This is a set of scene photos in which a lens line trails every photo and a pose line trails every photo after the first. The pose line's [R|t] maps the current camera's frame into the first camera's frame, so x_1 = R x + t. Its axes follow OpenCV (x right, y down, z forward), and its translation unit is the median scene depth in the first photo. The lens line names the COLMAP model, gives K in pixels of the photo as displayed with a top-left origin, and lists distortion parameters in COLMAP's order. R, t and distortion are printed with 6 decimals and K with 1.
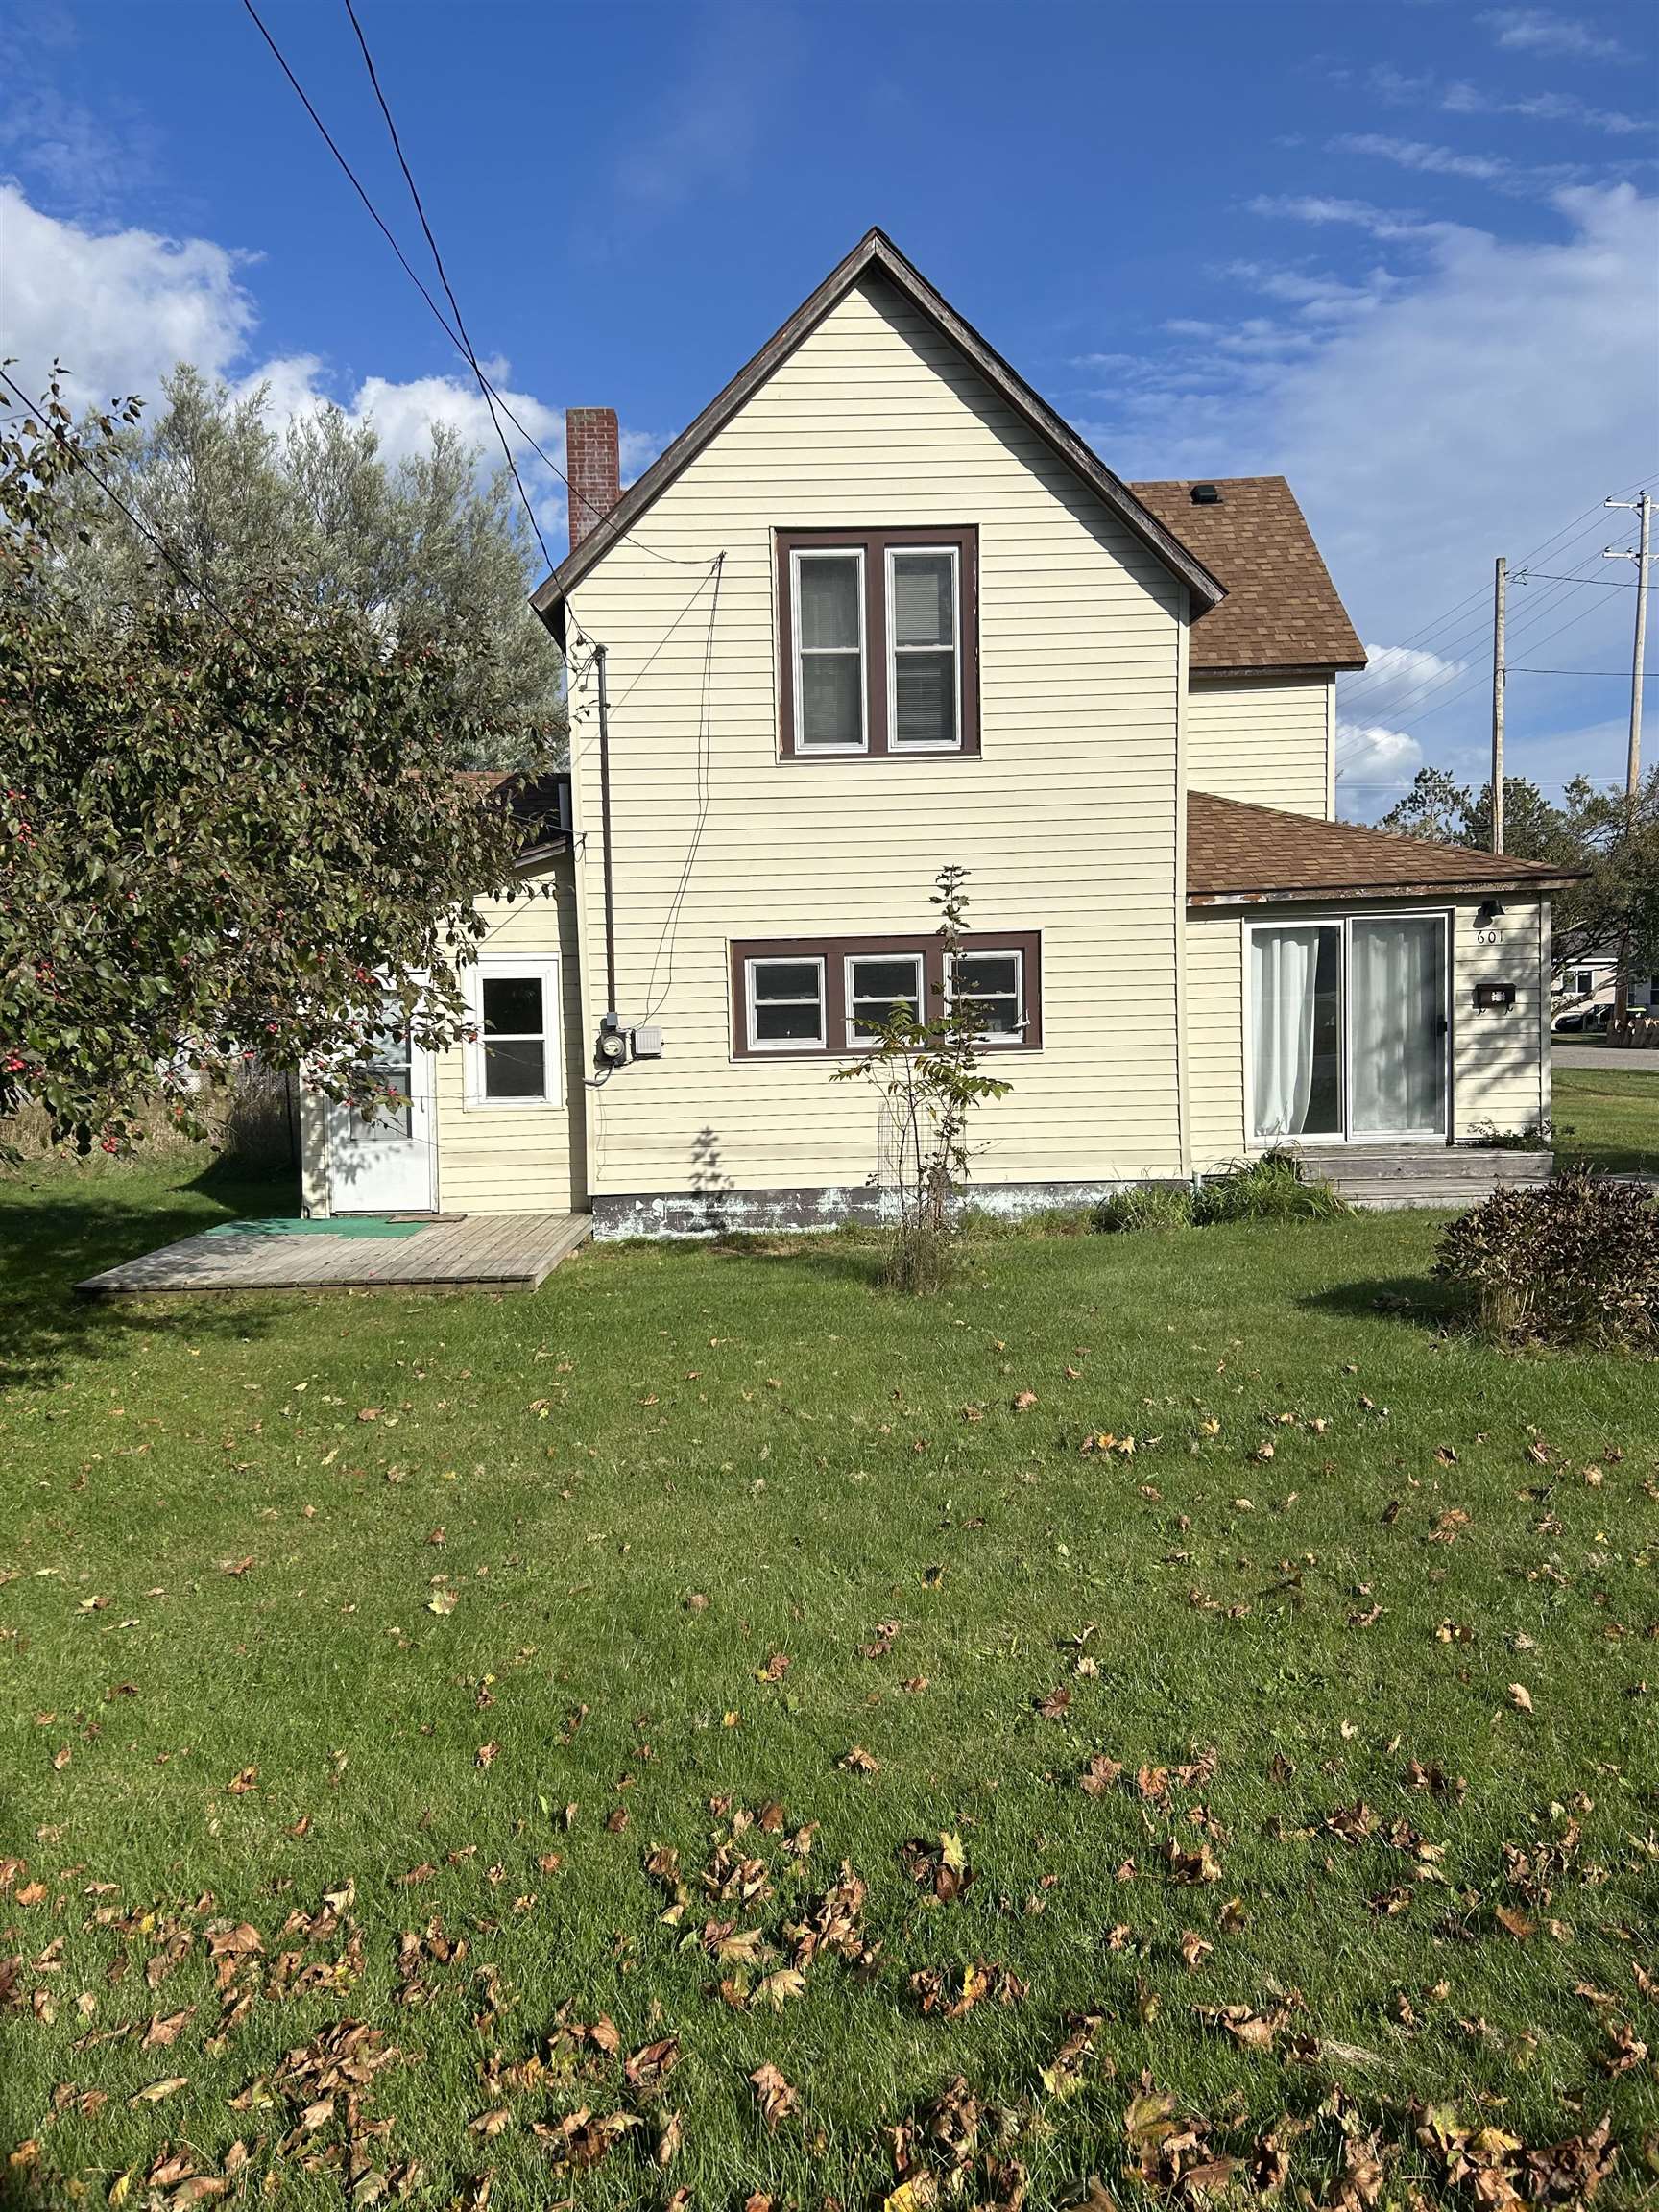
lens RADIAL K [[1672.1, 0, 828.6], [0, 1672.1, 1125.7], [0, 0, 1]] dist [0.093629, 0.003085]
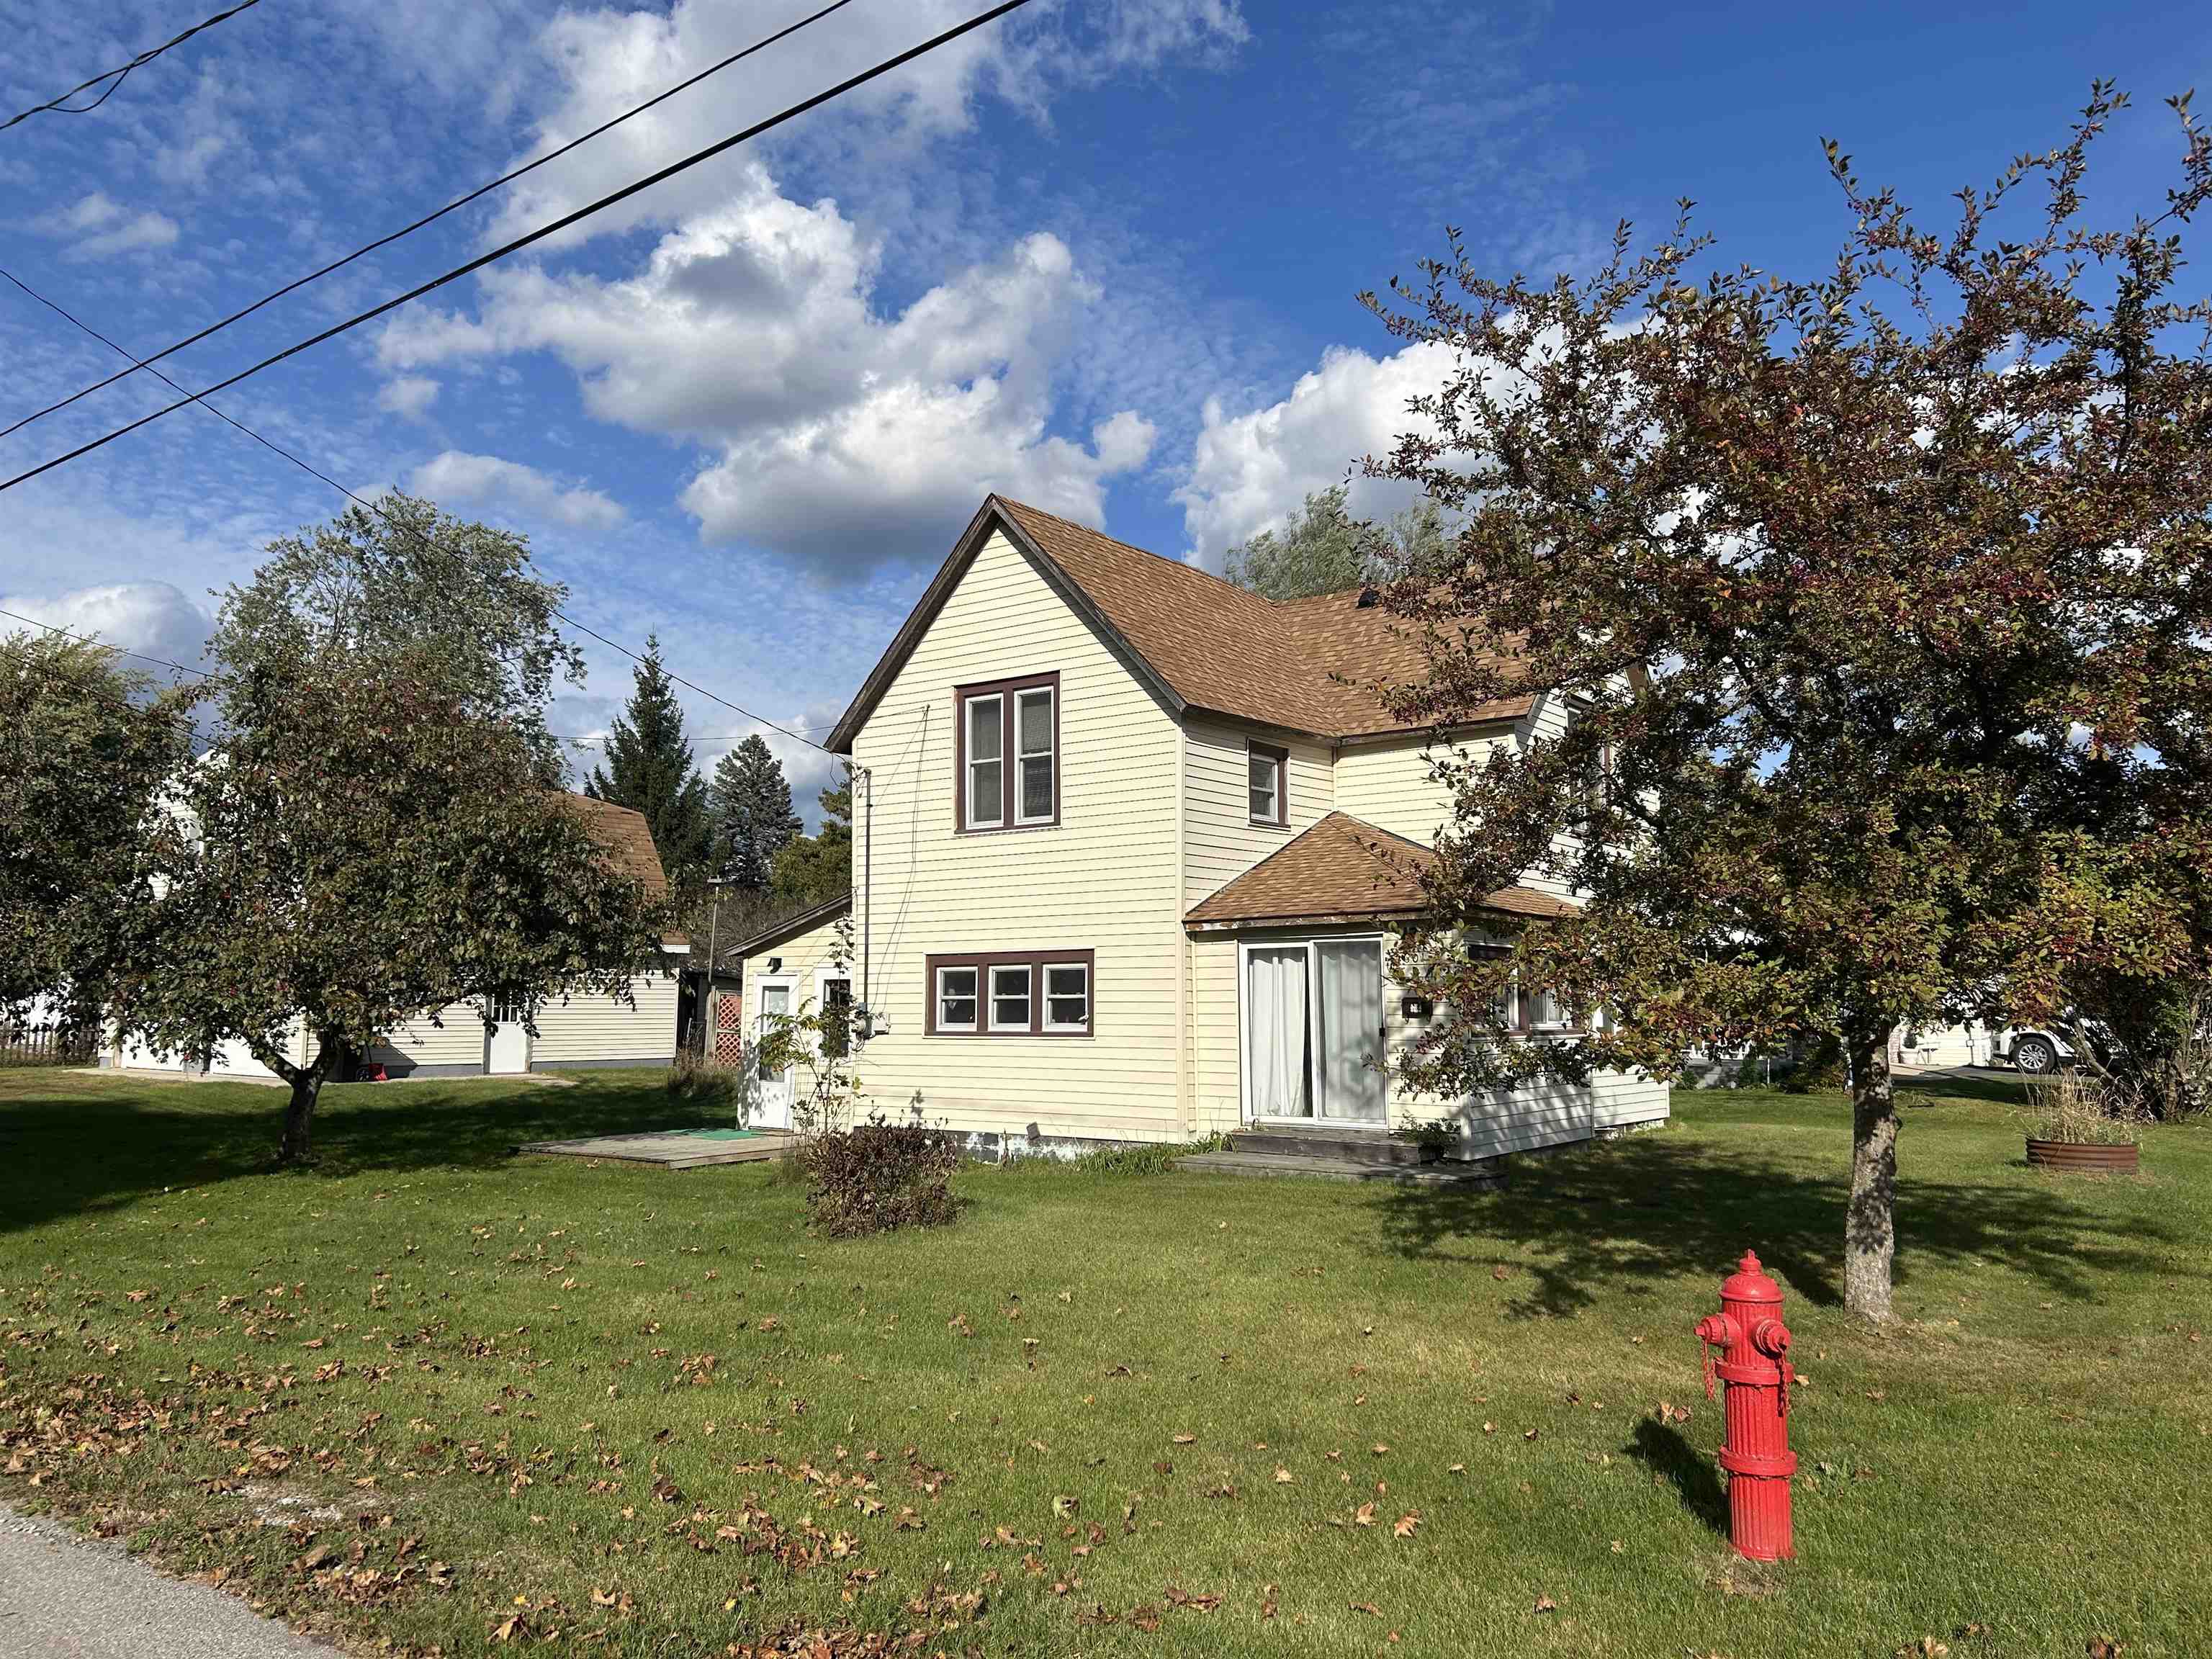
lens RADIAL K [[1672.1, 0, 1113.0], [0, 1672.1, 818.1], [0, 0, 1]] dist [0.093629, 0.003085]
pose [[0.784757, -0.044104, -0.618233, 0.985900], [-0.062558, 0.986735, -0.149801, -0.018737], [0.616639, 0.156233, 0.771588, -0.055777]]
